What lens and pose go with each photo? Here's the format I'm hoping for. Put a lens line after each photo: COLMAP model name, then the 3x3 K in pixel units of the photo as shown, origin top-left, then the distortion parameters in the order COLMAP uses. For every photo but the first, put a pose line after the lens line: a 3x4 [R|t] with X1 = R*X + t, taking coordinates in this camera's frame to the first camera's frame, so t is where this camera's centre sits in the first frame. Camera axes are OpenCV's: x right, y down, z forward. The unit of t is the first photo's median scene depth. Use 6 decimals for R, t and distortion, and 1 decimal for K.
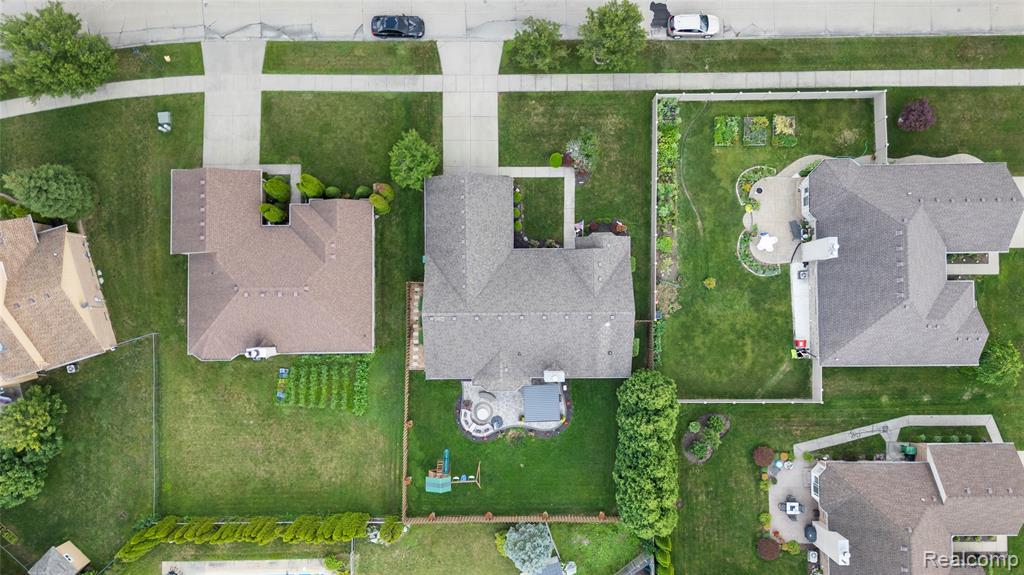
lens RADIAL K [[725.0, 0, 510.2], [0, 725.0, 294.2], [0, 0, 1]] dist [0.009674, -0.002293]
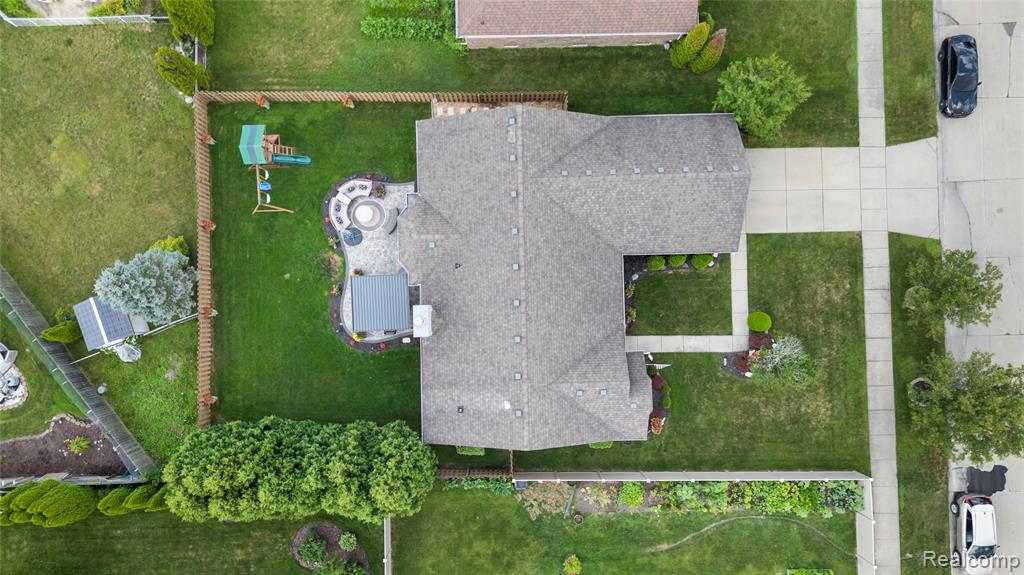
lens RADIAL K [[725.0, 0, 510.2], [0, 725.0, 294.2], [0, 0, 1]] dist [0.009674, -0.002293]
pose [[0.013444, 0.999806, -0.014387, 0.044944], [-0.999809, 0.013645, 0.013965, 0.026879], [0.014159, 0.014196, 0.999799, 0.353632]]
